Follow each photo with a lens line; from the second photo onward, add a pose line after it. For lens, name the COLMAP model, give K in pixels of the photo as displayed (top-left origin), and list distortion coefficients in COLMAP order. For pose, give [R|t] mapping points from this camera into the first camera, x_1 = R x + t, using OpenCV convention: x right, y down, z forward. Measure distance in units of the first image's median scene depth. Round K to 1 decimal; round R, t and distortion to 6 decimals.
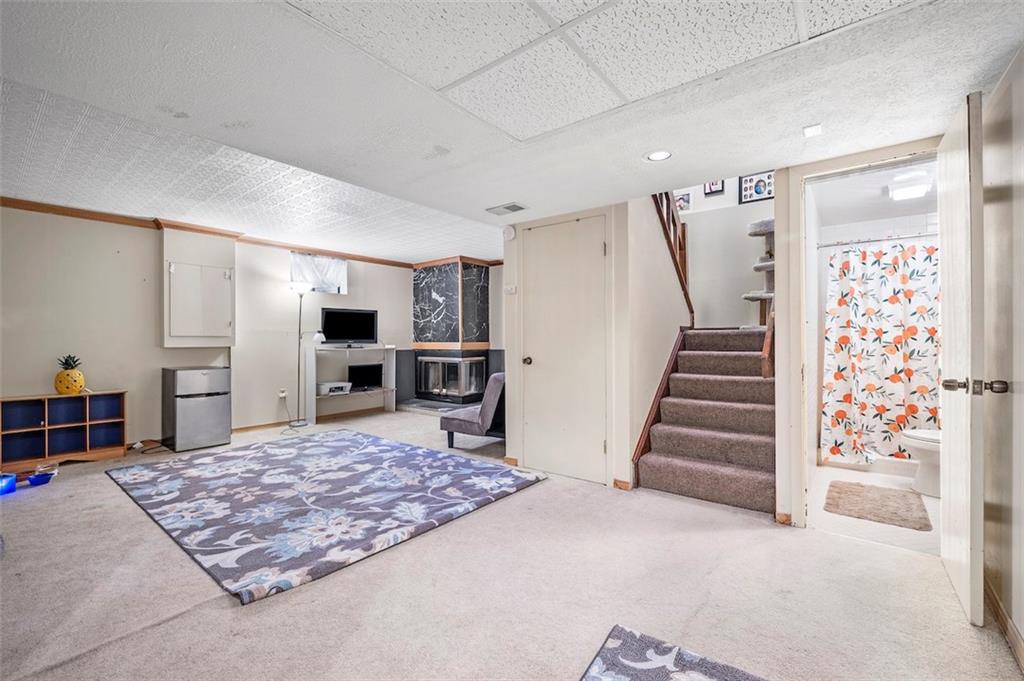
lens RADIAL K [[432.2, 0, 510.7], [0, 432.2, 339.9], [0, 0, 1]] dist [0.000217, 0.000453]
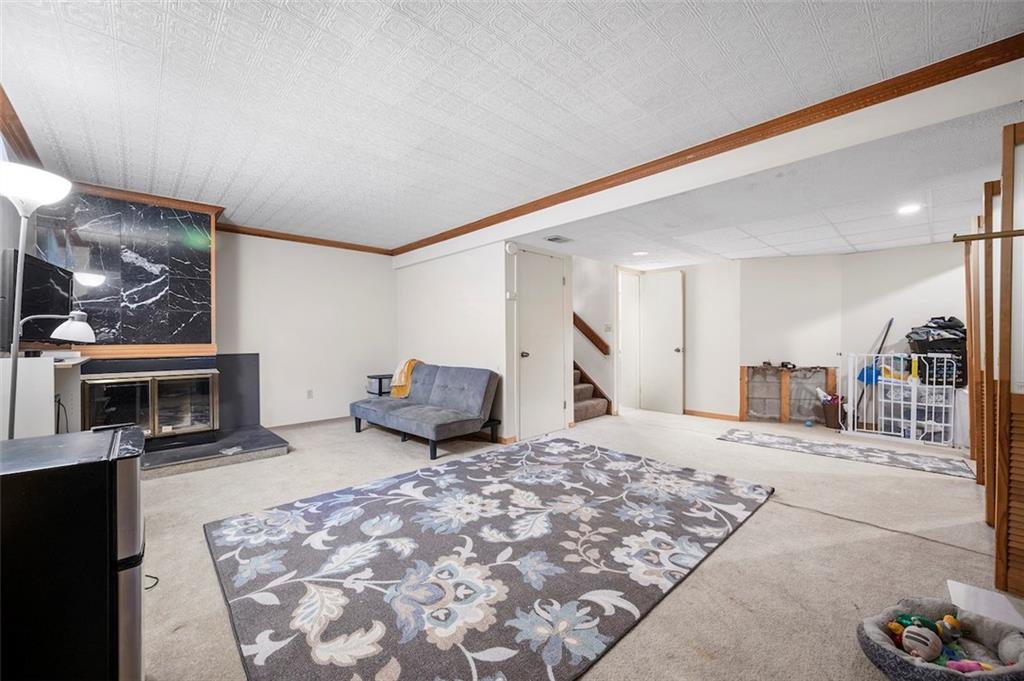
lens RADIAL K [[400.6, 0, 511.1], [0, 400.6, 338.7], [0, 0, 1]] dist [0.002220, -0.000033]
pose [[0.144853, 0.001459, 0.989452, -1.302165], [0.006876, 0.999973, -0.002481, 0.005316], [-0.989429, 0.007163, 0.144839, 1.003001]]
